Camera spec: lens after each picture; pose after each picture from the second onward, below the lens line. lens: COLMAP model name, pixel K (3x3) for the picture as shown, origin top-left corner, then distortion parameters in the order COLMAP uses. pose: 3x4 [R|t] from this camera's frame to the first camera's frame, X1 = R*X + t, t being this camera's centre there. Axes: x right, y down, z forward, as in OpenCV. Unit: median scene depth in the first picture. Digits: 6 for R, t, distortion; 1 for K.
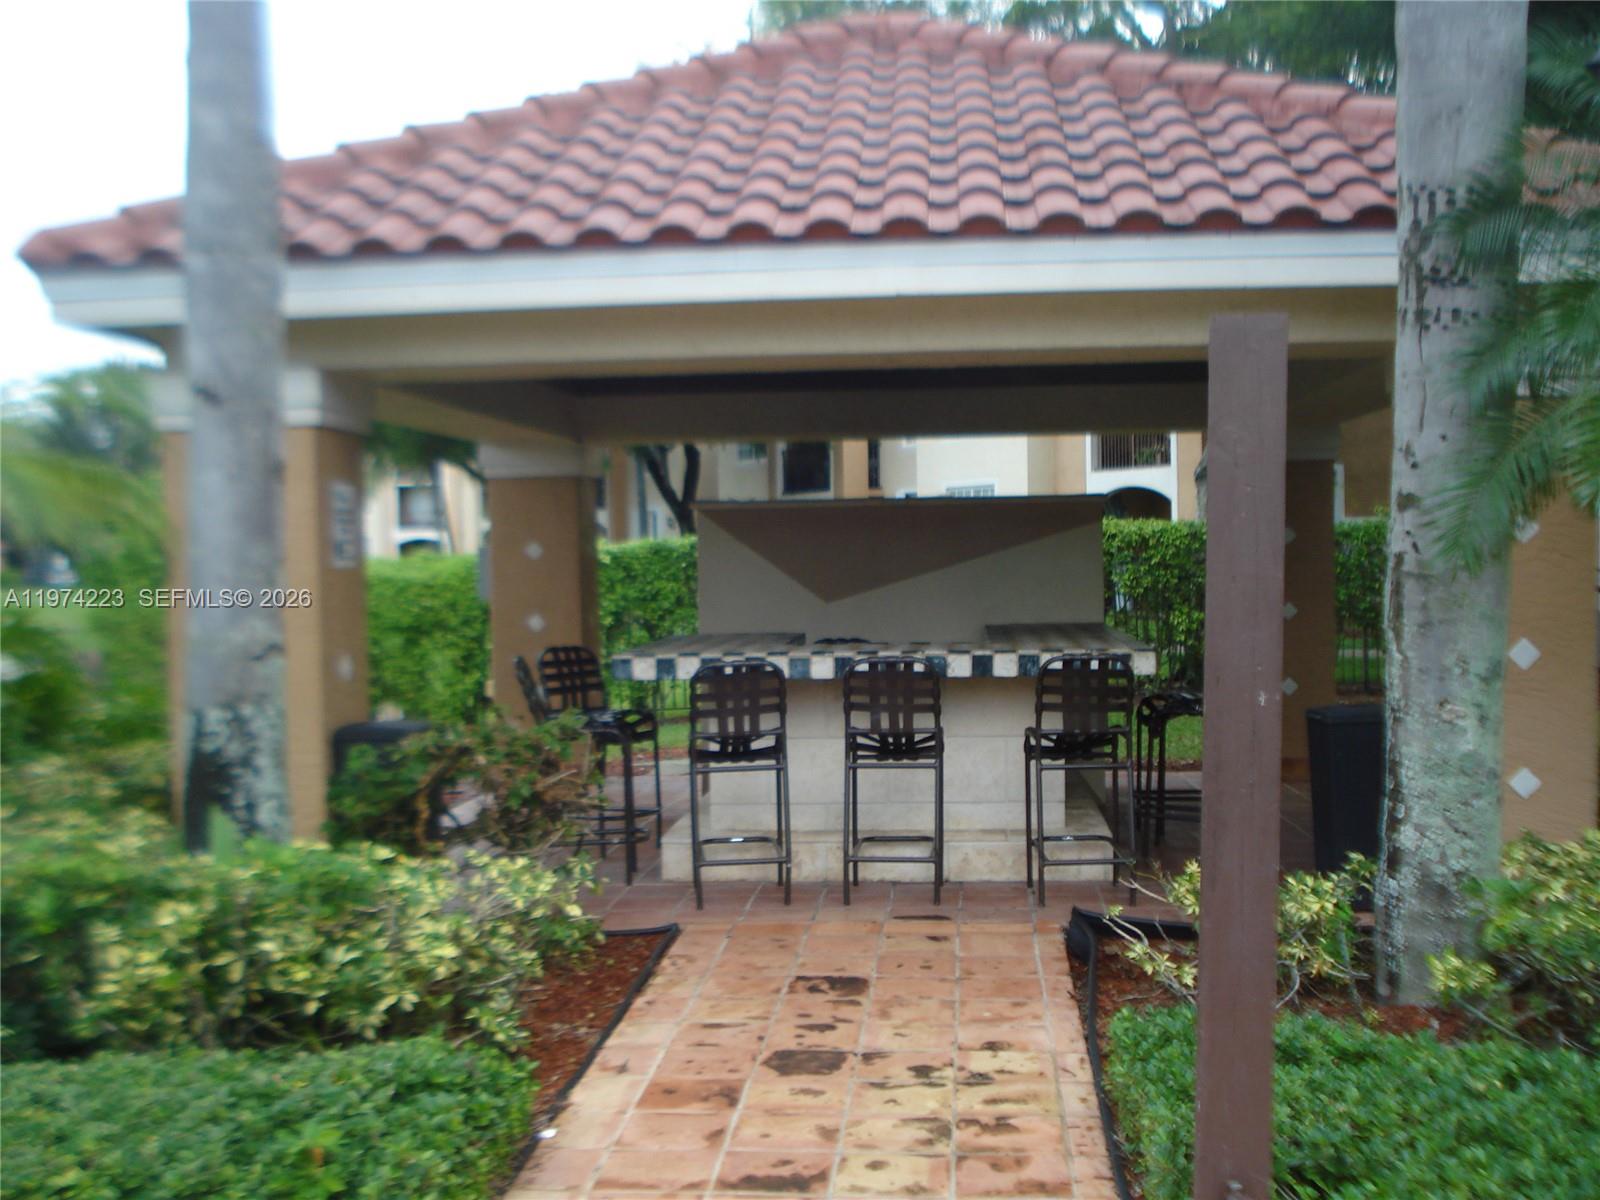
lens RADIAL K [[1770.2, 0, 800.0], [0, 1770.2, 600.0], [0, 0, 1]] dist [-0.089407, -0.291277]
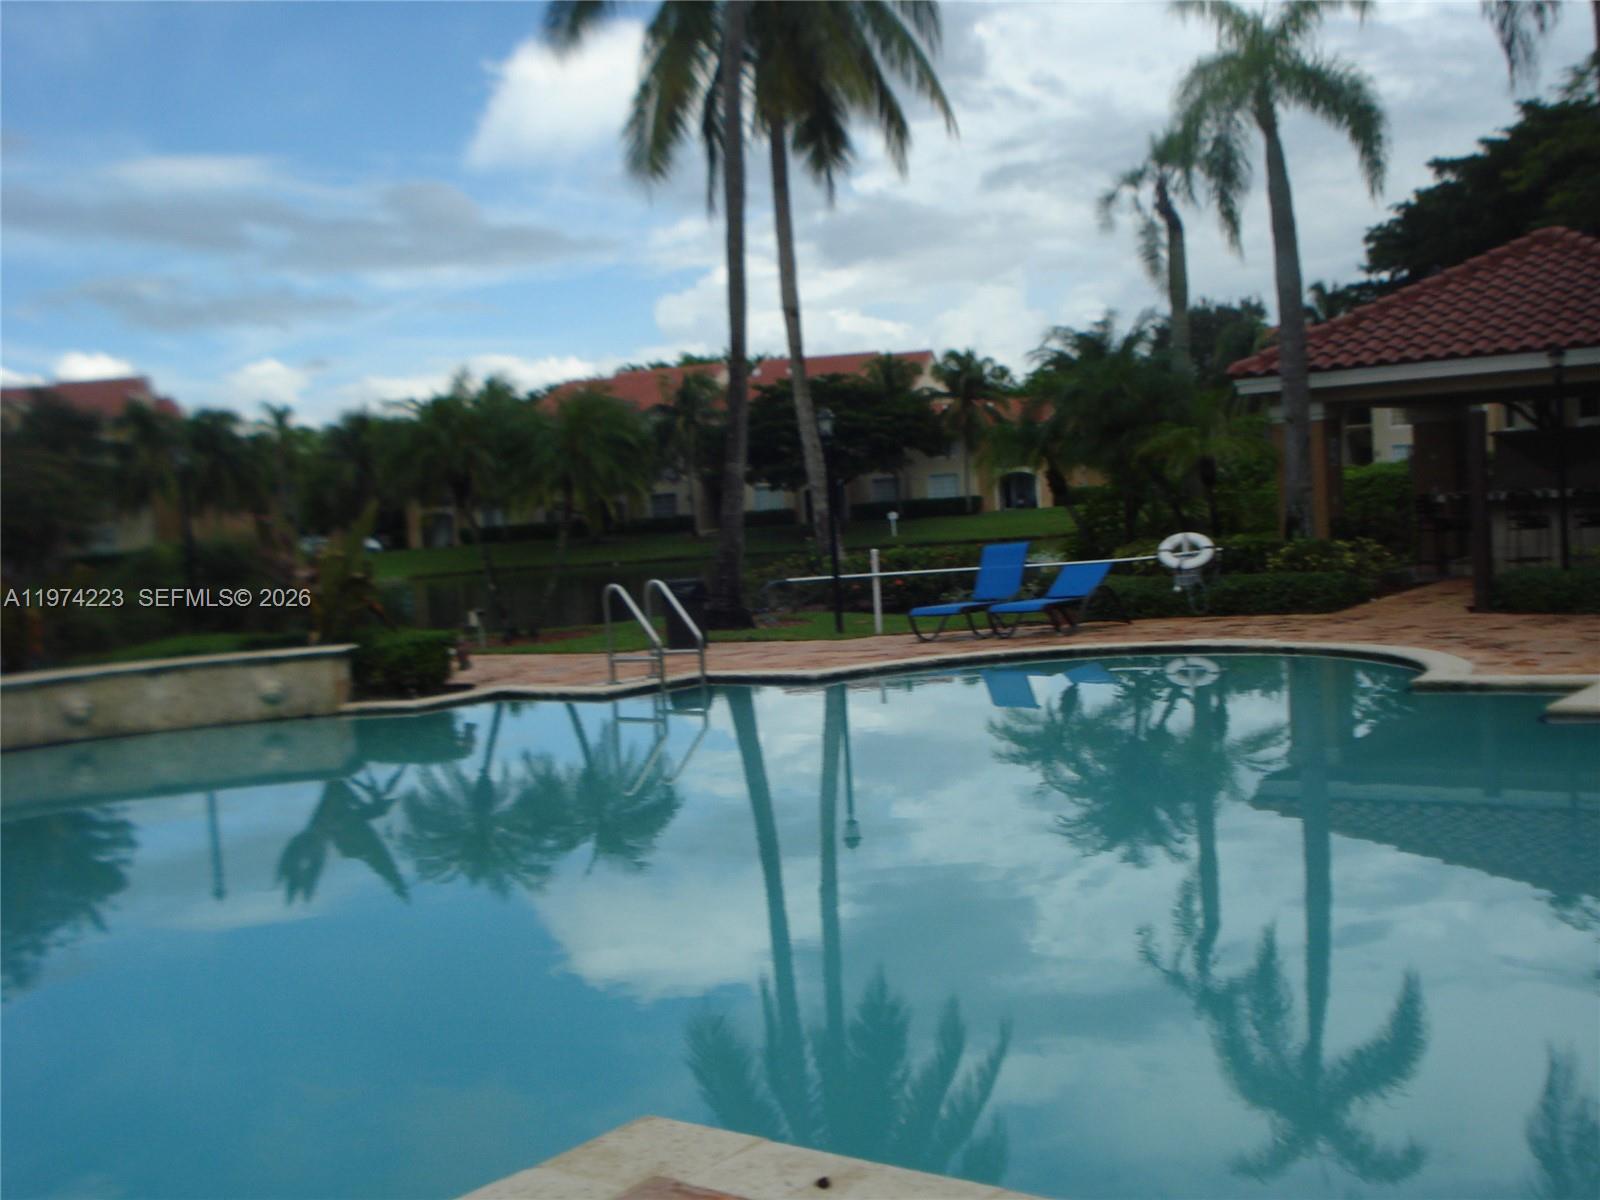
lens RADIAL K [[1770.2, 0, 800.0], [0, 1770.2, 600.0], [0, 0, 1]] dist [-0.089407, -0.291277]
pose [[0.830607, -0.004632, -0.556840, 0.871406], [0.034227, 0.998499, 0.042749, 0.066741], [0.555806, -0.054566, 0.829519, -2.696107]]
